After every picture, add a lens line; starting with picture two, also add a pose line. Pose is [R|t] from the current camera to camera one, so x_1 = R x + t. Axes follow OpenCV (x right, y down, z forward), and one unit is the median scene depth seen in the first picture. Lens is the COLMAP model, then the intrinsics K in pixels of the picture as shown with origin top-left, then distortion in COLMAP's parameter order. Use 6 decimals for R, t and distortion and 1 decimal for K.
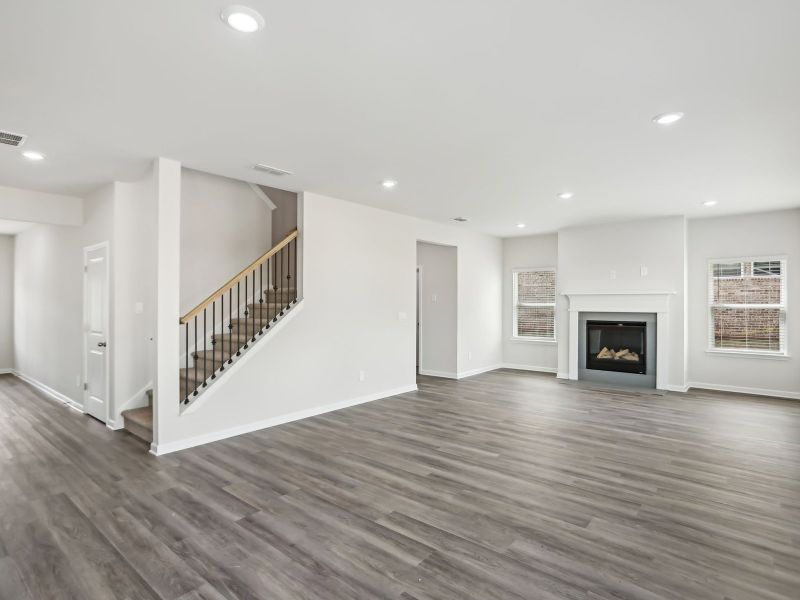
lens RADIAL K [[478.9, 0, 363.9], [0, 478.9, 304.3], [0, 0, 1]] dist [-0.032684, 0.013111]
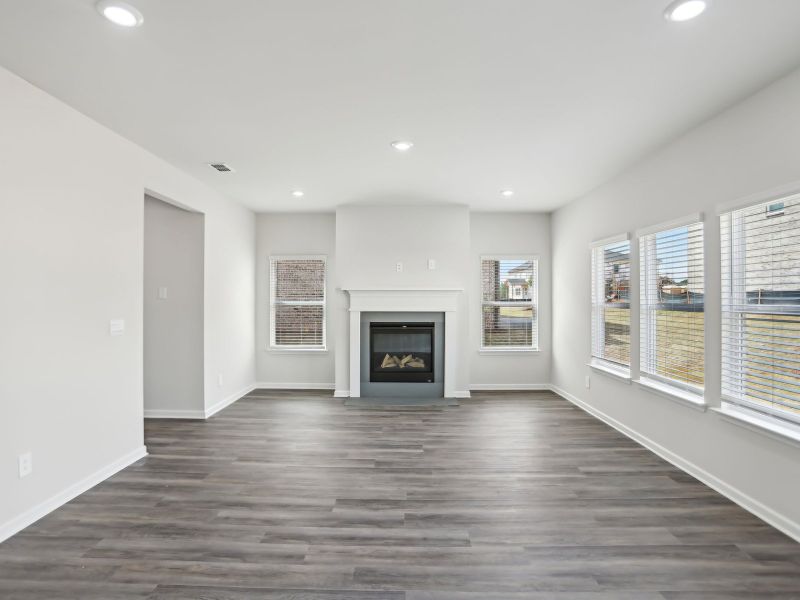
lens RADIAL K [[478.9, 0, 406.7], [0, 478.9, 299.2], [0, 0, 1]] dist [-0.032684, 0.013111]
pose [[0.756442, 0.000539, 0.654060, -0.018592], [0.003972, 0.999977, -0.005418, -0.000857], [-0.654048, 0.006696, 0.756423, 0.355763]]
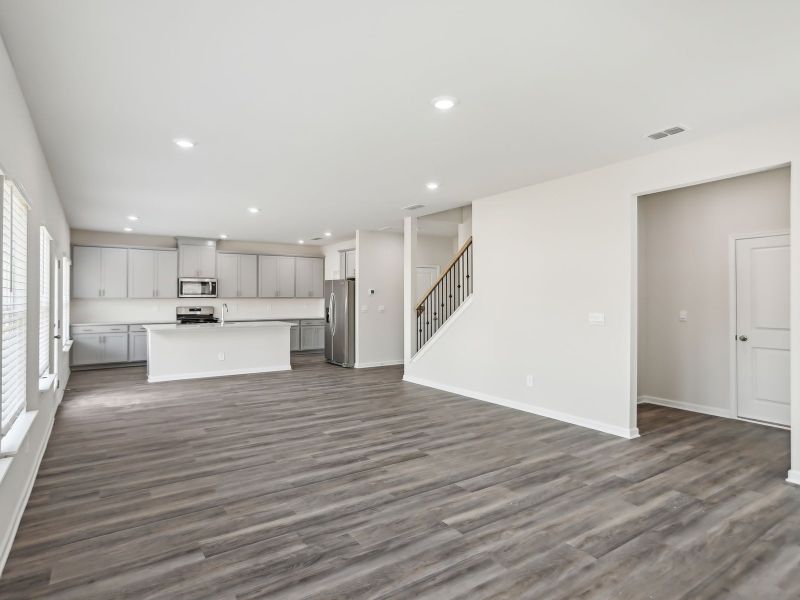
lens RADIAL K [[478.9, 0, 401.0], [0, 478.9, 297.3], [0, 0, 1]] dist [-0.032684, 0.013111]
pose [[-0.303816, -0.011218, -0.952665, 0.729831], [-0.014254, 0.999872, -0.007228, 0.004092], [0.952624, 0.011383, -0.303938, 0.849612]]
